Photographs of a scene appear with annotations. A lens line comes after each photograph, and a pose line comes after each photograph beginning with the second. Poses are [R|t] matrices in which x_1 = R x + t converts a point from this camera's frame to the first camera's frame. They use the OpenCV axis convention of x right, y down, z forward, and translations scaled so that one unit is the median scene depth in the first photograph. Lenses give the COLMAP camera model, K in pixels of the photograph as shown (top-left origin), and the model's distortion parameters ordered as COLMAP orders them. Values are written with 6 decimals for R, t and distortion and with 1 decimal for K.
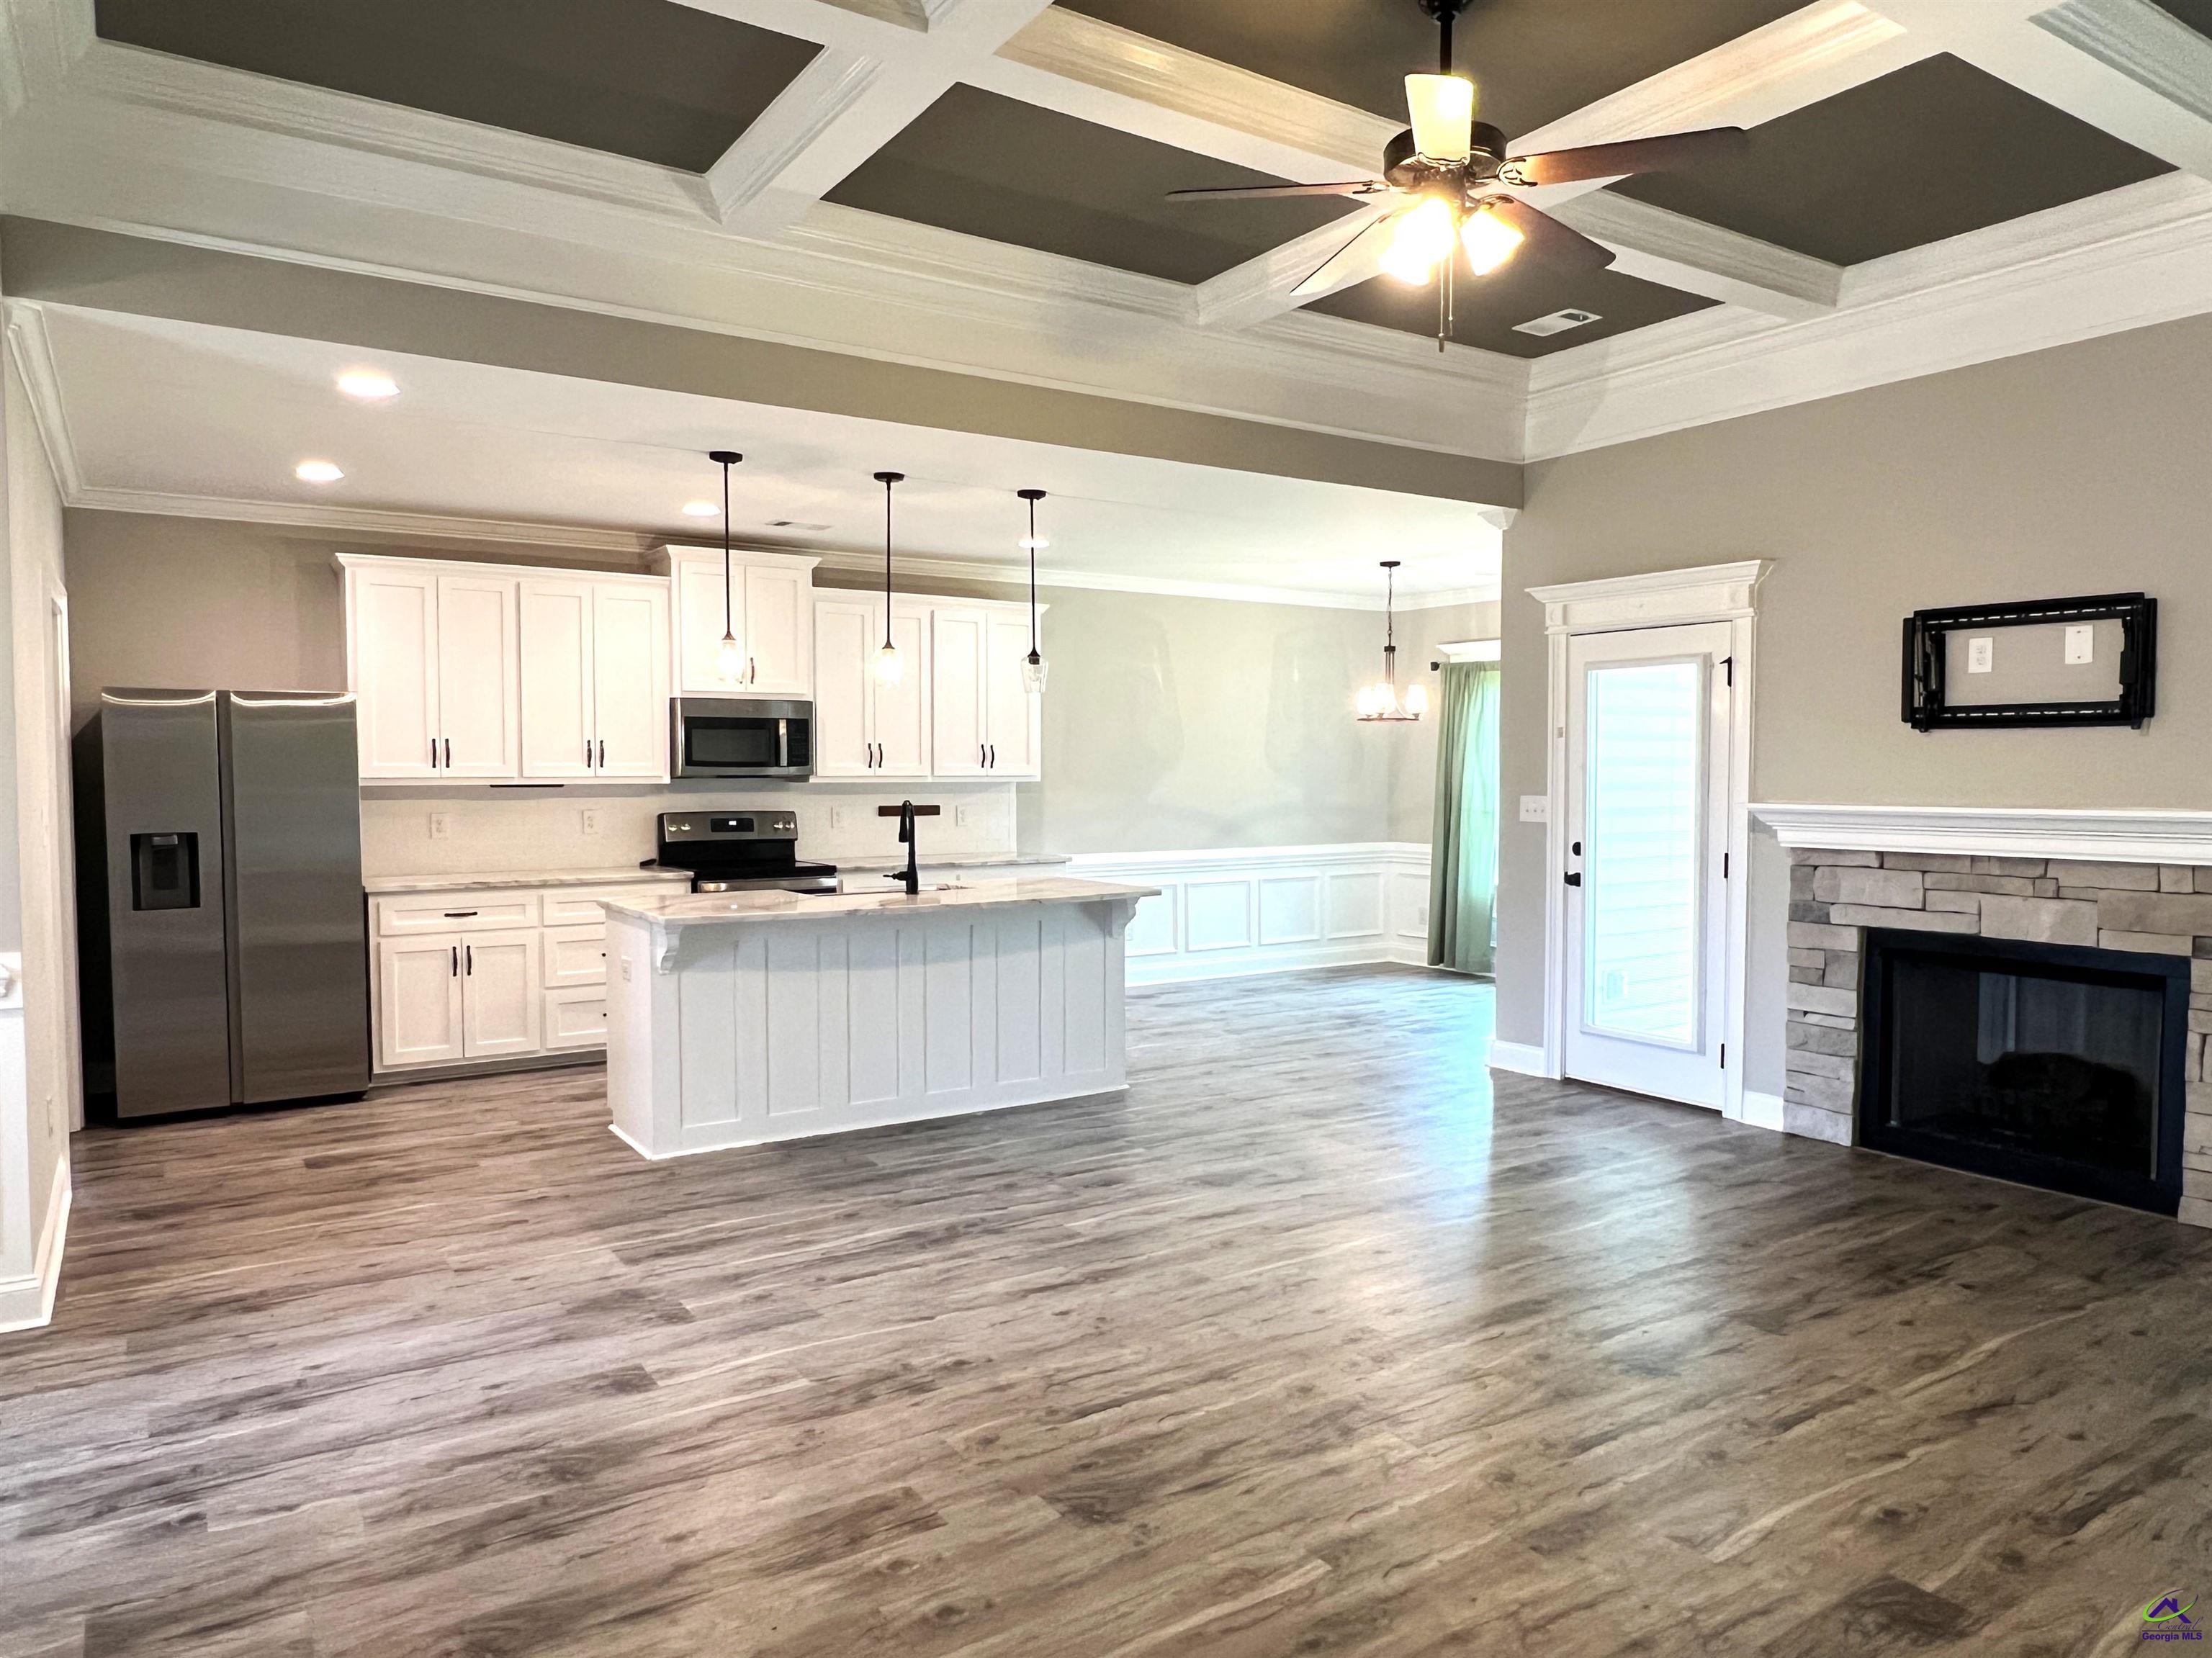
lens RADIAL K [[1448.2, 0, 1086.7], [0, 1448.2, 837.6], [0, 0, 1]] dist [-0.001670, -0.003785]
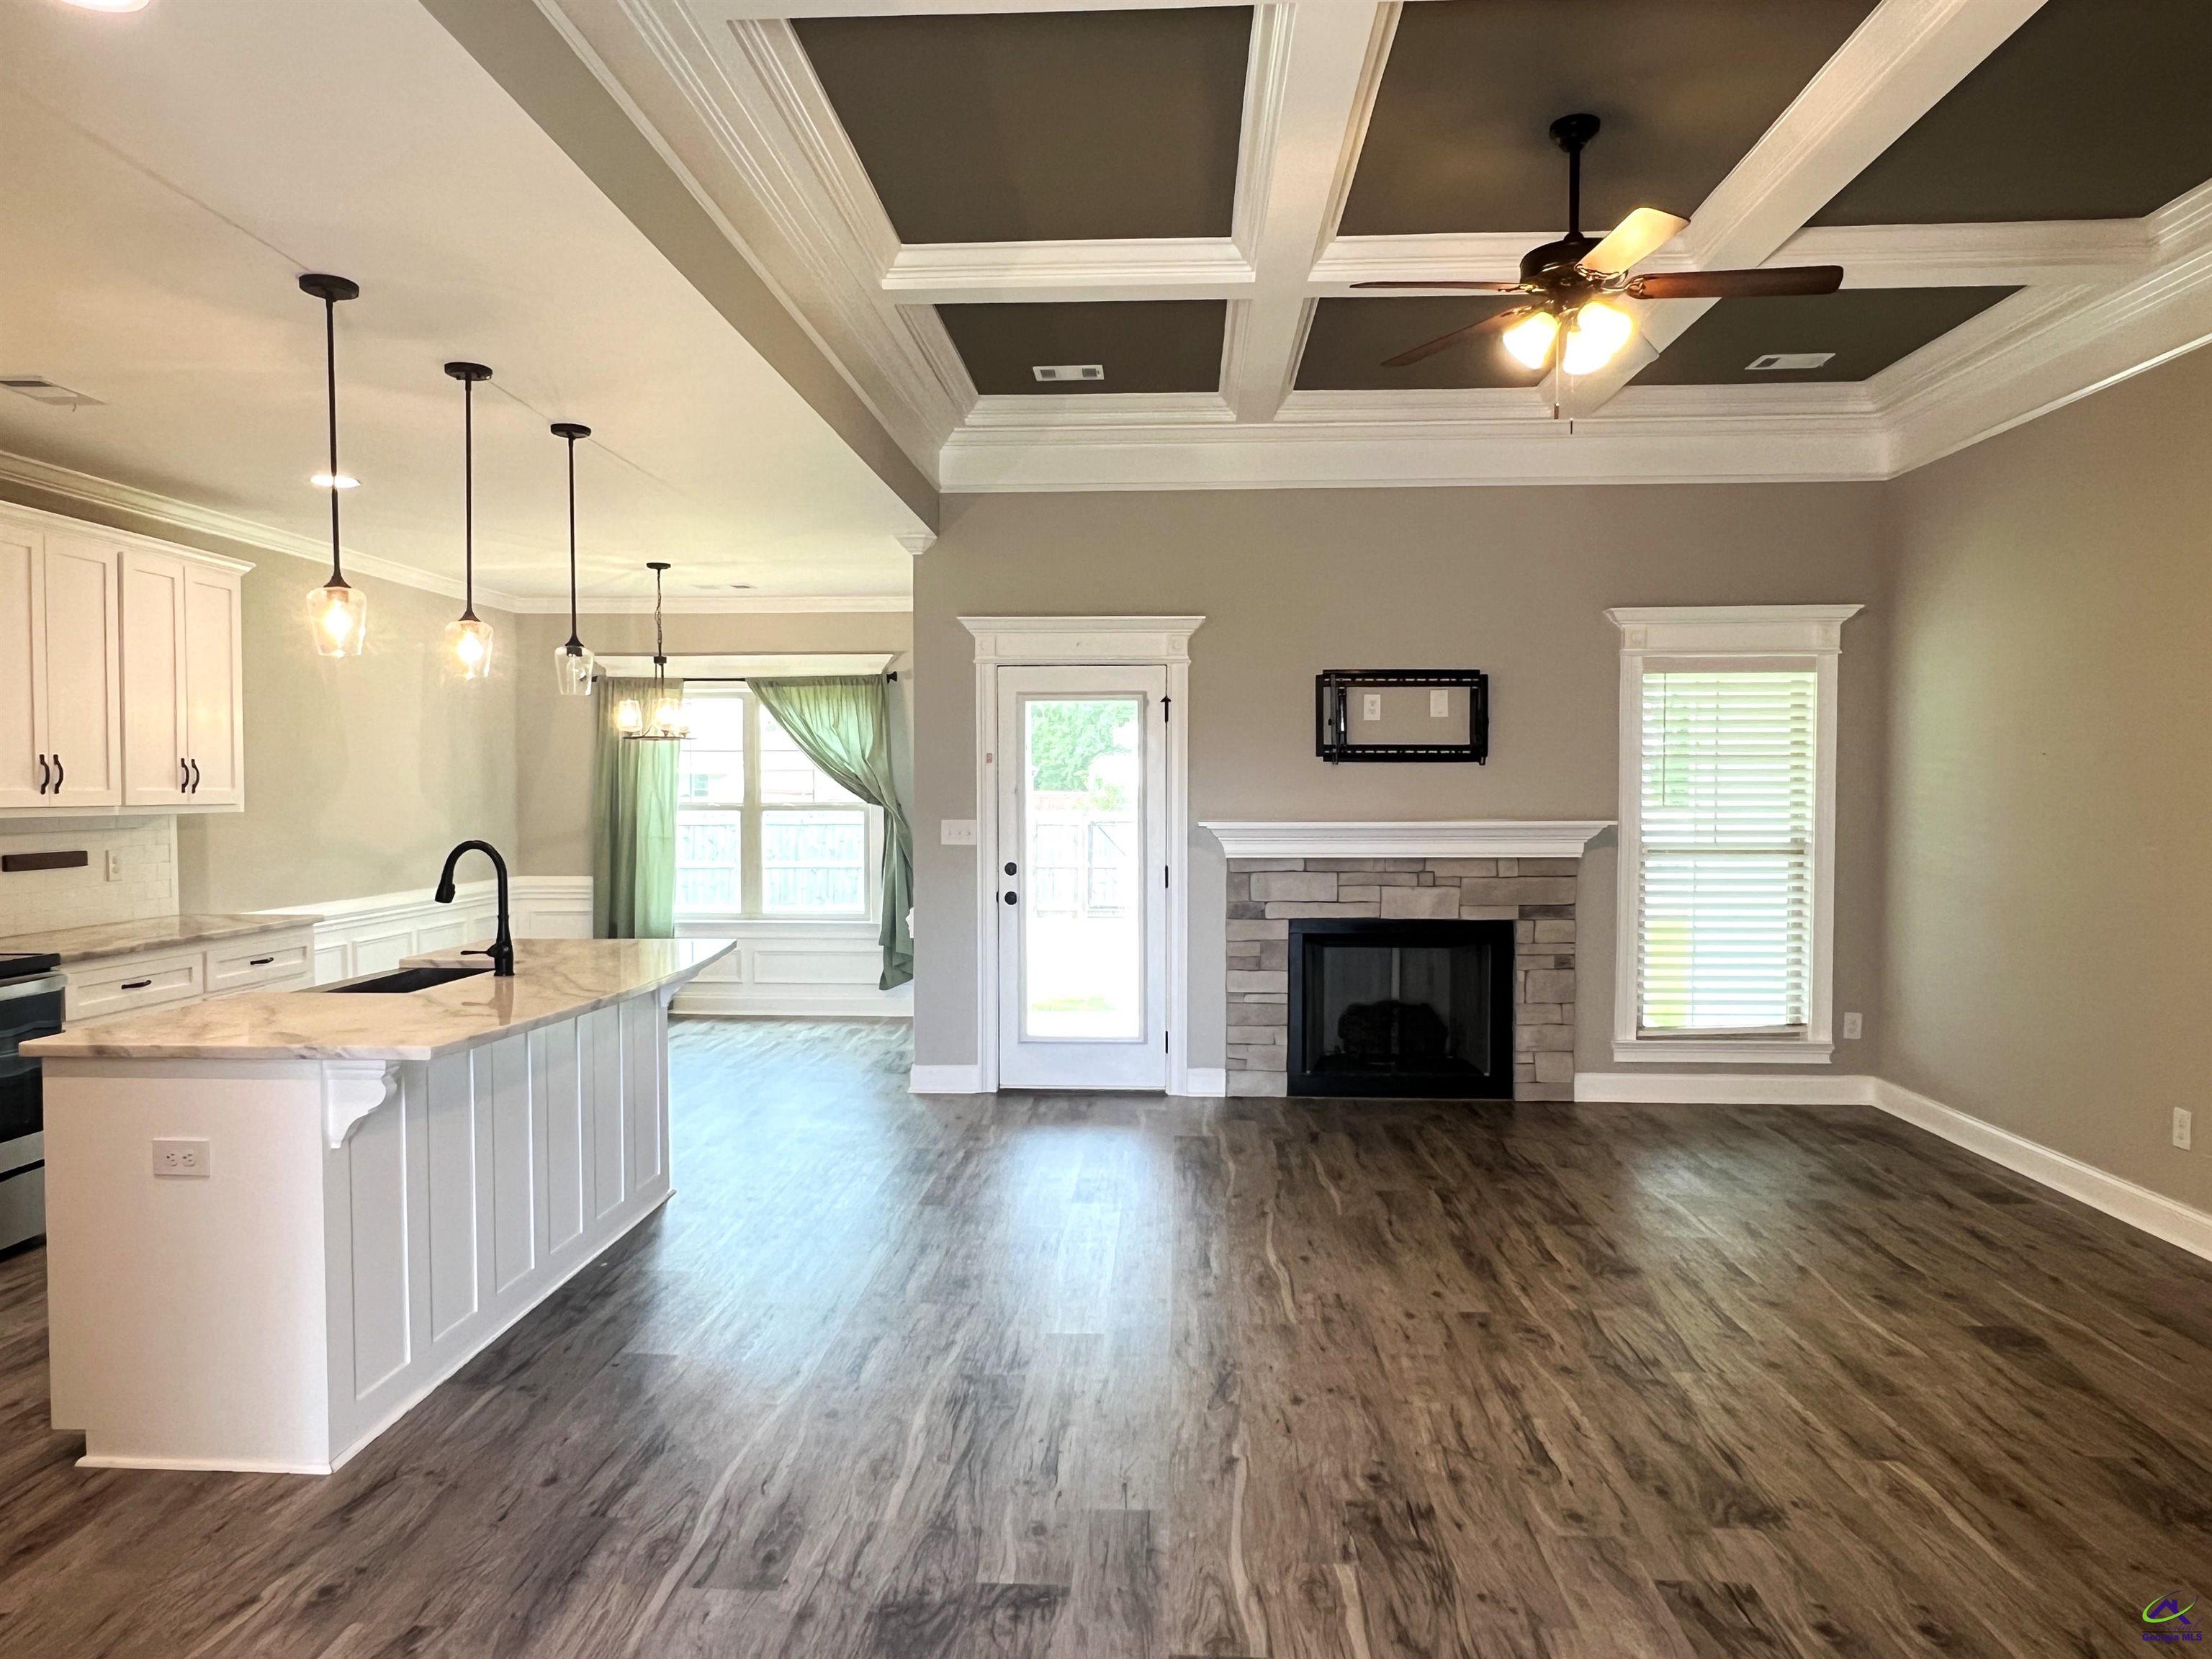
lens RADIAL K [[1448.3, 0, 1094.1], [0, 1448.3, 838.3], [0, 0, 1]] dist [-0.001670, -0.003785]
pose [[0.588537, -0.027442, 0.808004, -0.603497], [0.040124, 0.999184, 0.004710, -0.021892], [-0.807474, 0.029648, 0.589158, 0.420090]]
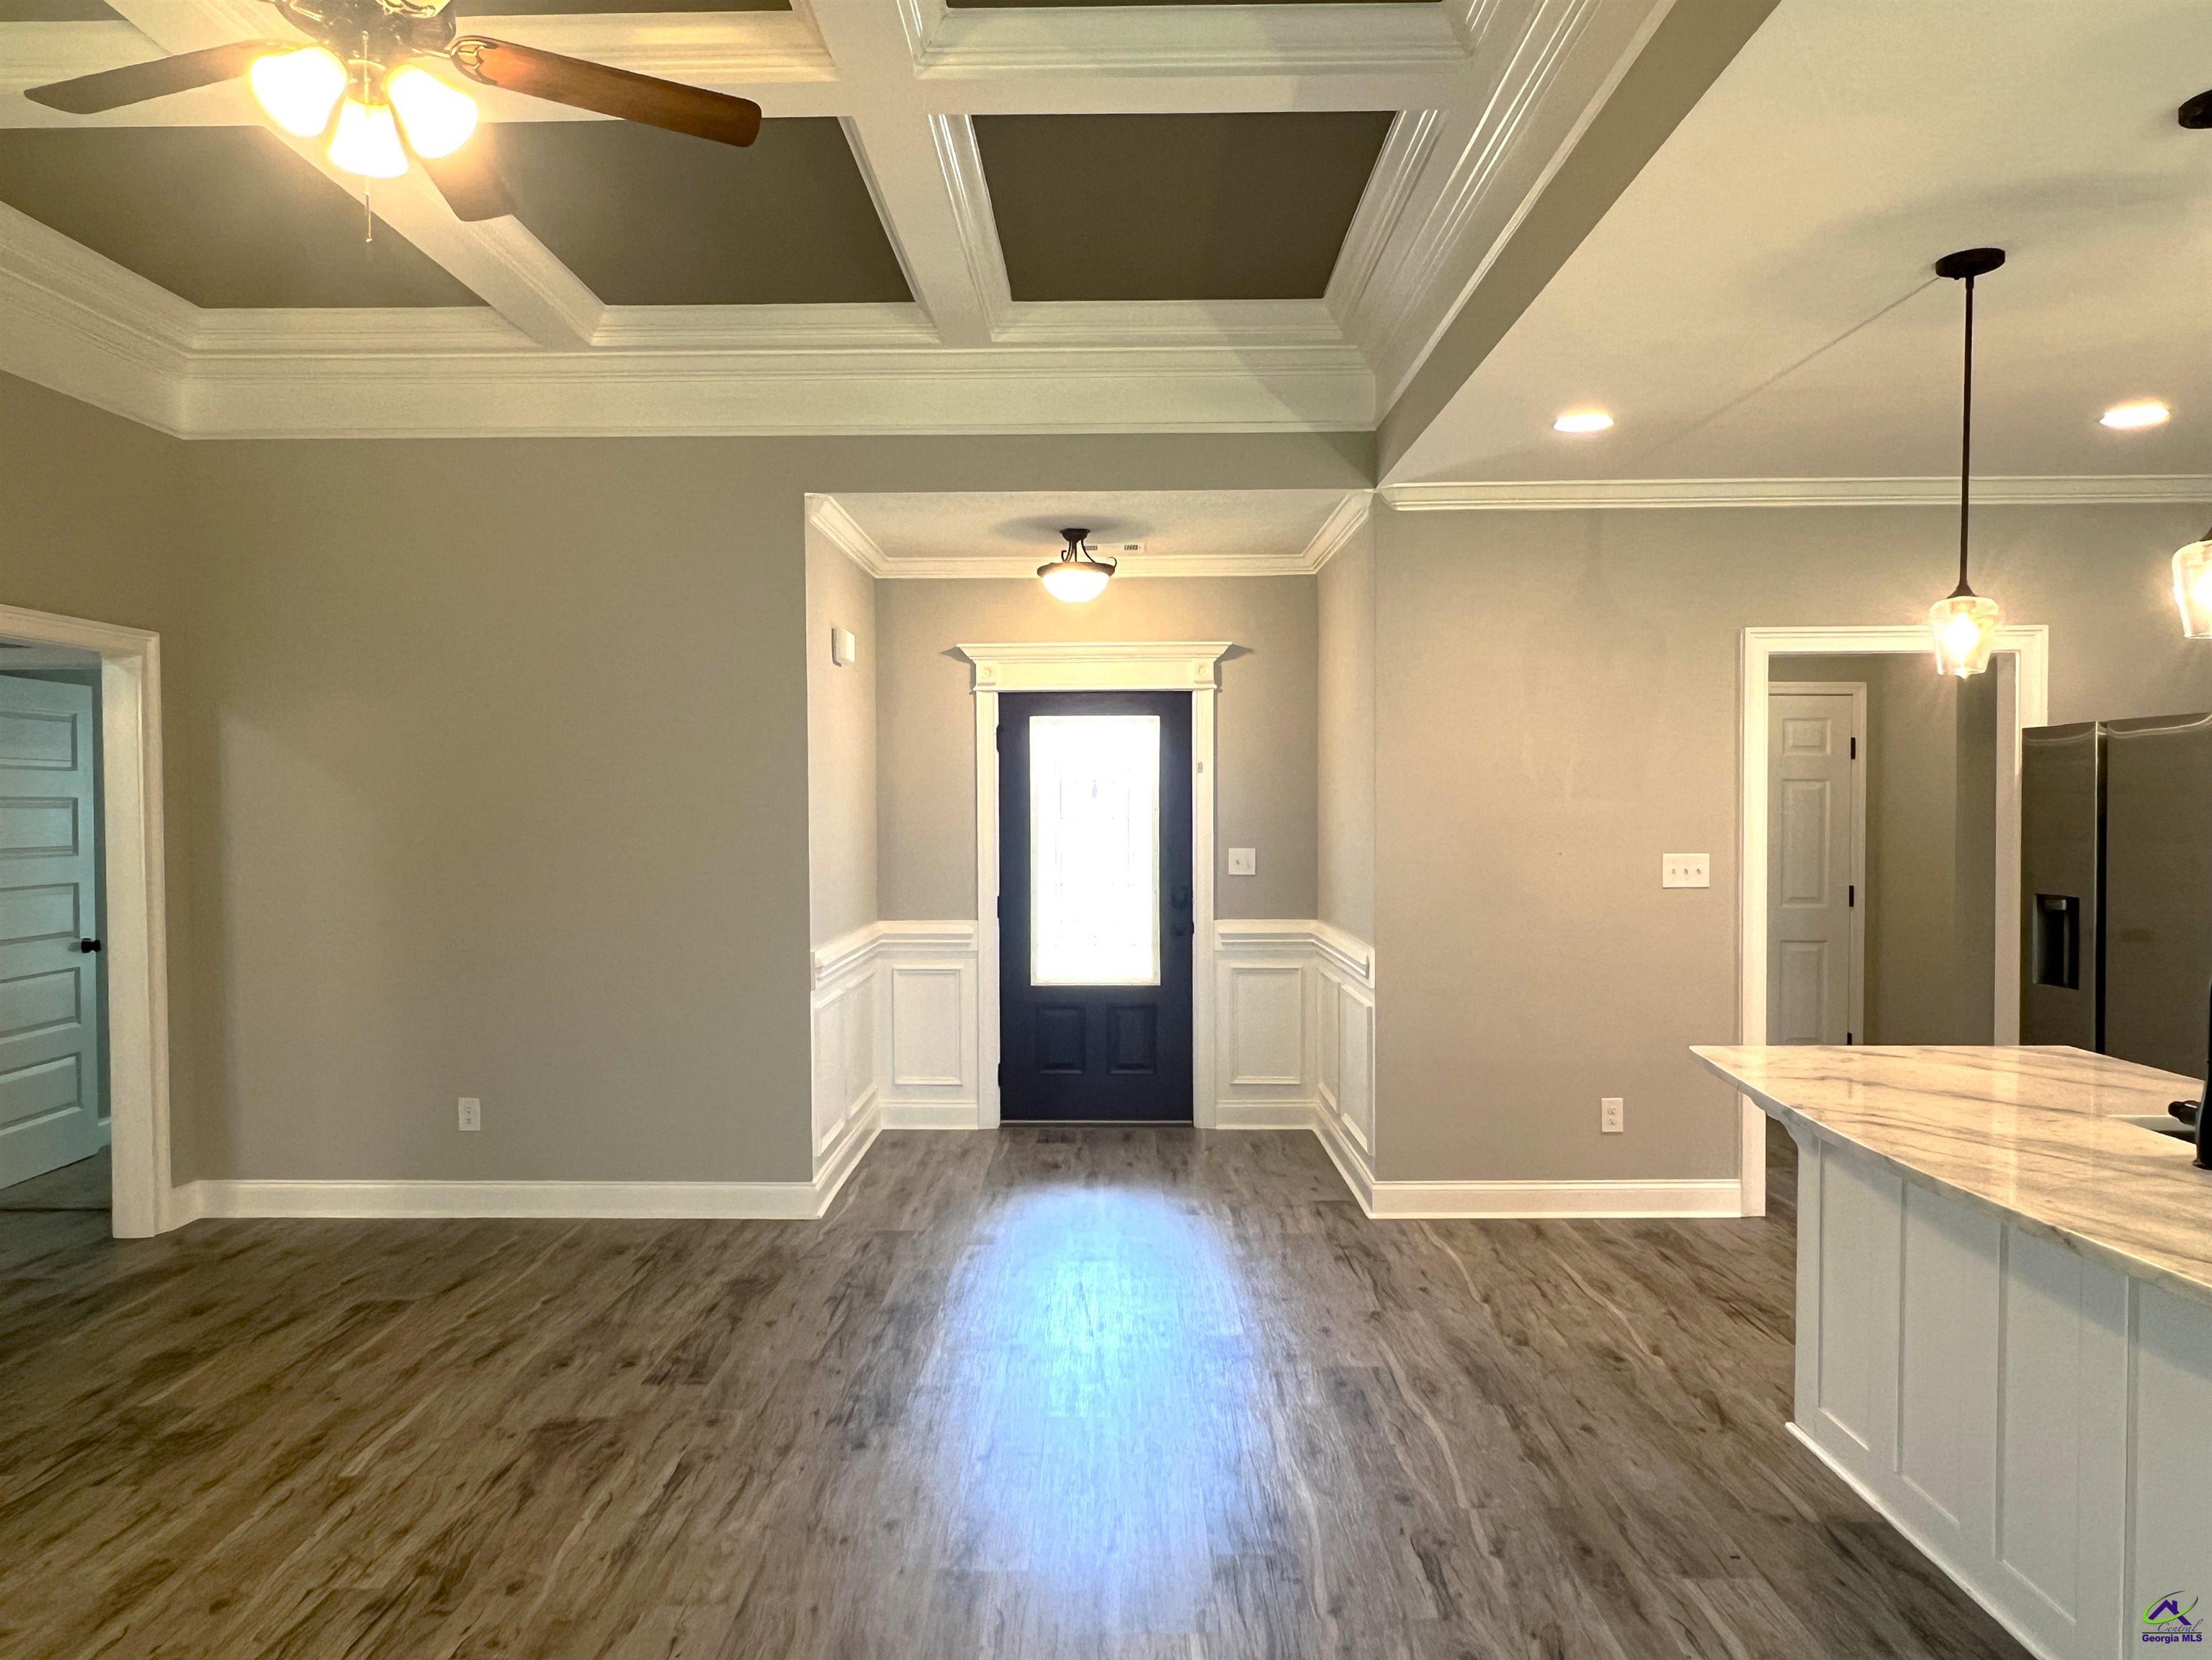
lens RADIAL K [[1448.5, 0, 1089.1], [0, 1448.5, 825.9], [0, 0, 1]] dist [-0.001670, -0.003785]
pose [[-0.555612, 0.015368, -0.831300, 0.428118], [-0.038461, 0.998284, 0.044161, -0.067095], [0.830552, 0.056509, -0.554067, 1.124726]]
